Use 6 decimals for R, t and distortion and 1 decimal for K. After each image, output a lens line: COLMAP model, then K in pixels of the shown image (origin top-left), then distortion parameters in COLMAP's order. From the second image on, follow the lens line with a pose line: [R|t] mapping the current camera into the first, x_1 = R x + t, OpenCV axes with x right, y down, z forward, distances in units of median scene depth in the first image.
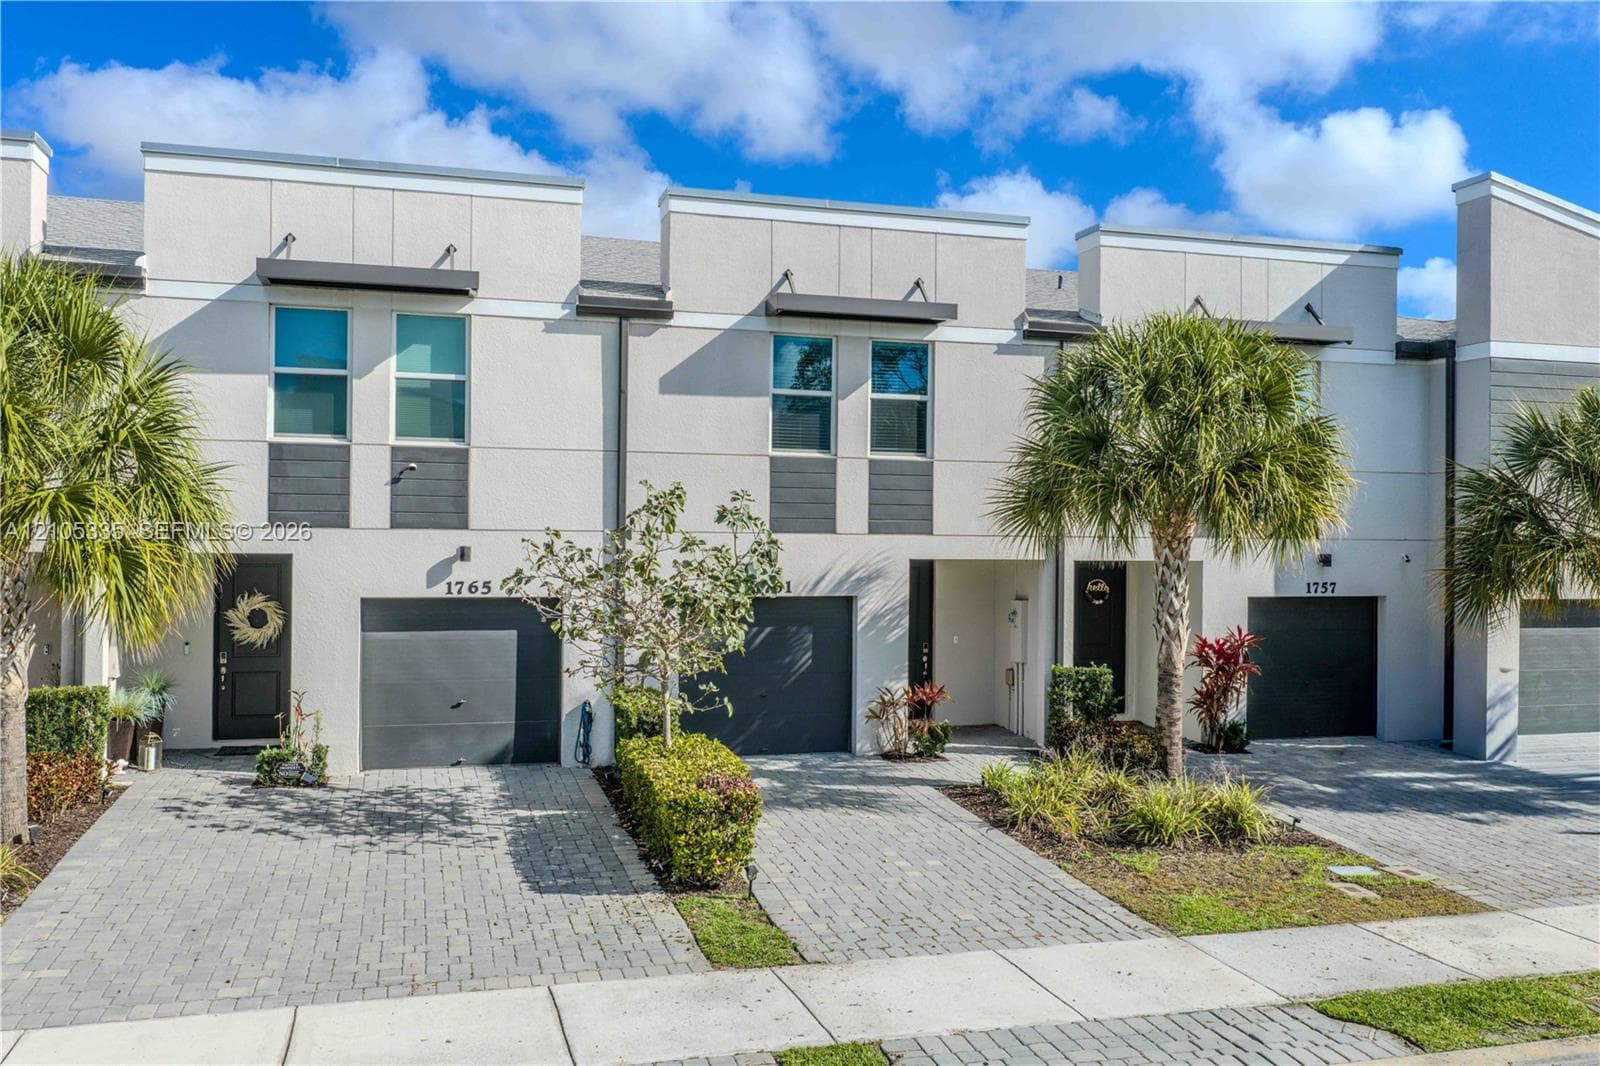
lens RADIAL K [[1356.3, 0, 800.0], [0, 1356.3, 533.0], [0, 0, 1]] dist [0.008713, -0.022132]
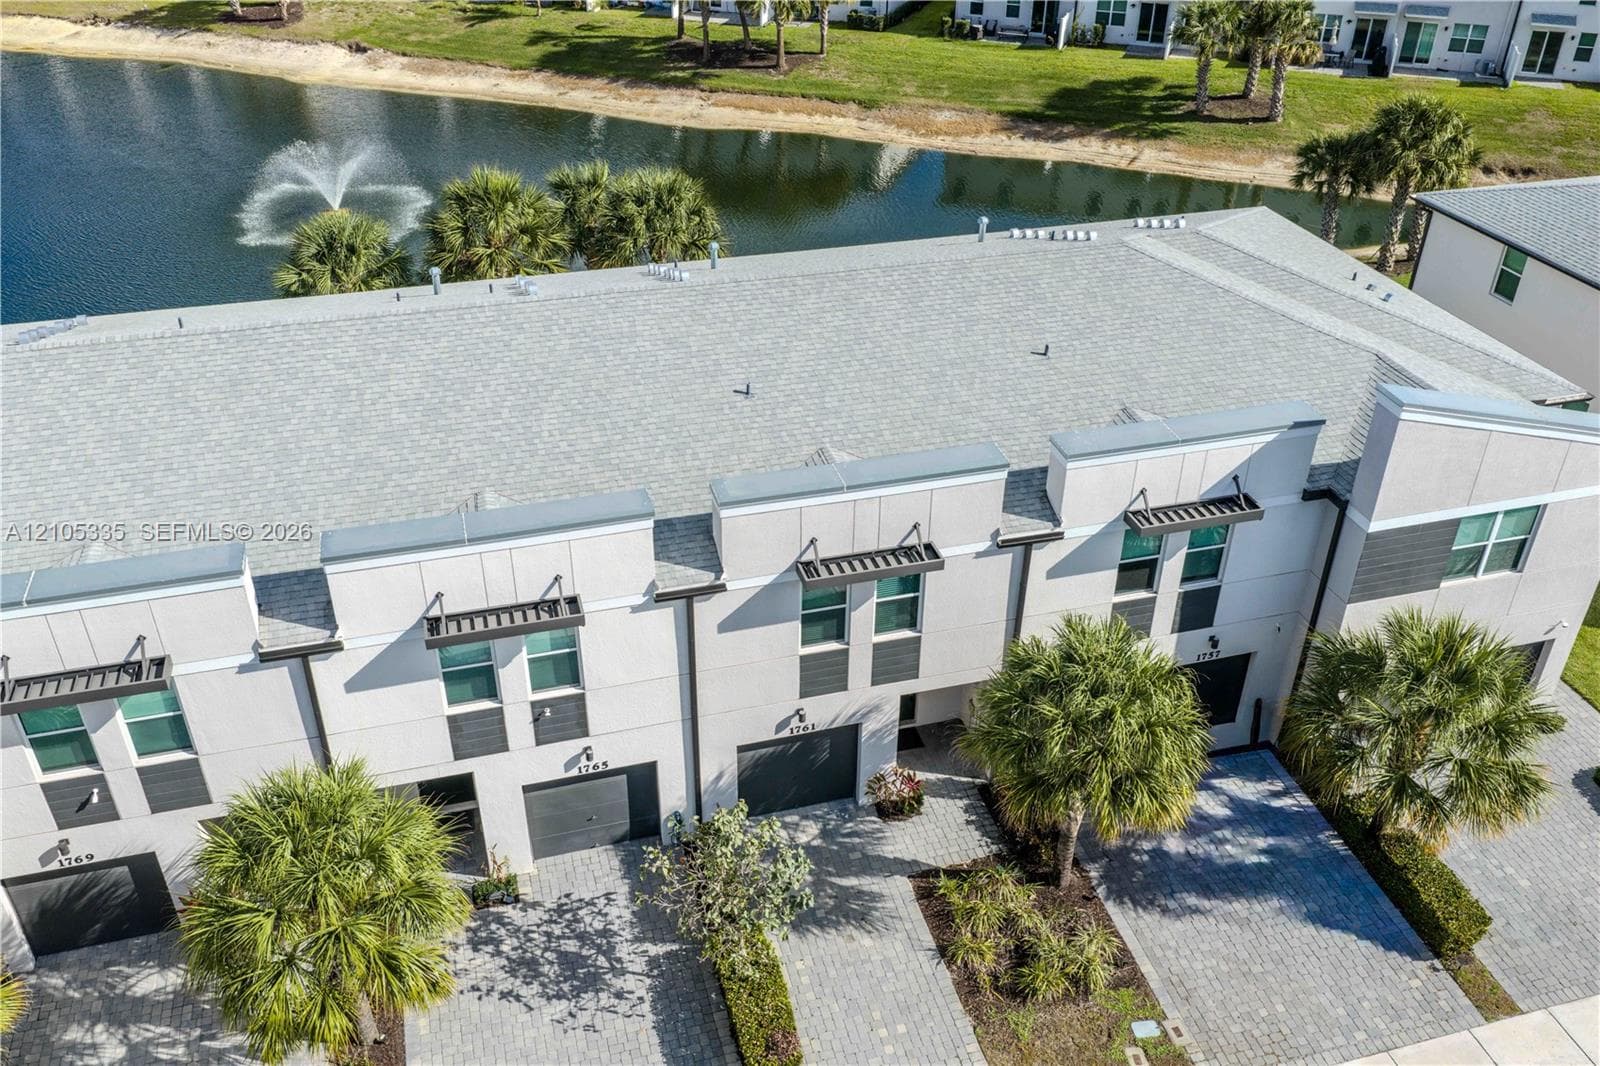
lens RADIAL K [[1356.3, 0, 800.0], [0, 1356.3, 533.0], [0, 0, 1]] dist [0.008713, -0.022132]
pose [[0.999966, 0.001450, -0.008088, -0.011622], [0.003211, 0.837091, 0.547055, -0.932477], [0.007563, -0.547062, 0.837058, -0.071001]]
